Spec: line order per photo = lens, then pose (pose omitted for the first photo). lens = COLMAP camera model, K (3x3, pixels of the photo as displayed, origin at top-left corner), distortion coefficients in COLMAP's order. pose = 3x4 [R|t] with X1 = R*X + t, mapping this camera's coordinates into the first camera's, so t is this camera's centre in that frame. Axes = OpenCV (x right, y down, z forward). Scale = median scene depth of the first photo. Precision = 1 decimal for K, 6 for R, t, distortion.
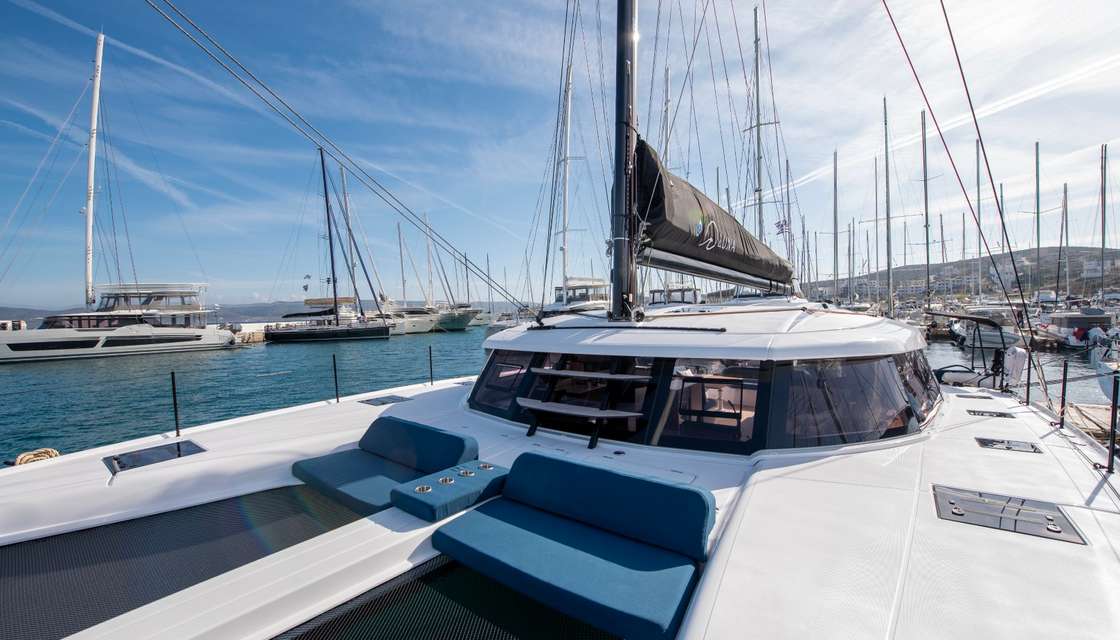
lens RADIAL K [[497.4, 0, 560.0], [0, 497.4, 320.0], [0, 0, 1]] dist [-0.001893, -0.000376]
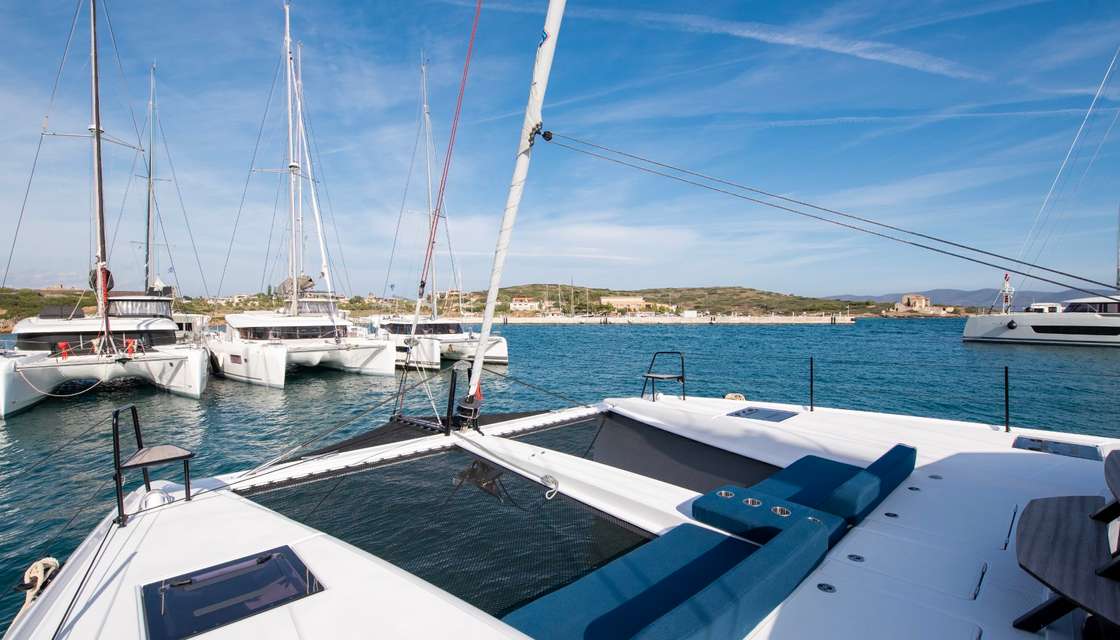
lens RADIAL K [[497.4, 0, 560.0], [0, 497.4, 320.0], [0, 0, 1]] dist [-0.001893, -0.000376]
pose [[-0.204477, 0.049679, -0.977610, 0.622440], [-0.003017, 0.998675, 0.051380, -0.061181], [0.978867, 0.013455, -0.204056, 0.680482]]
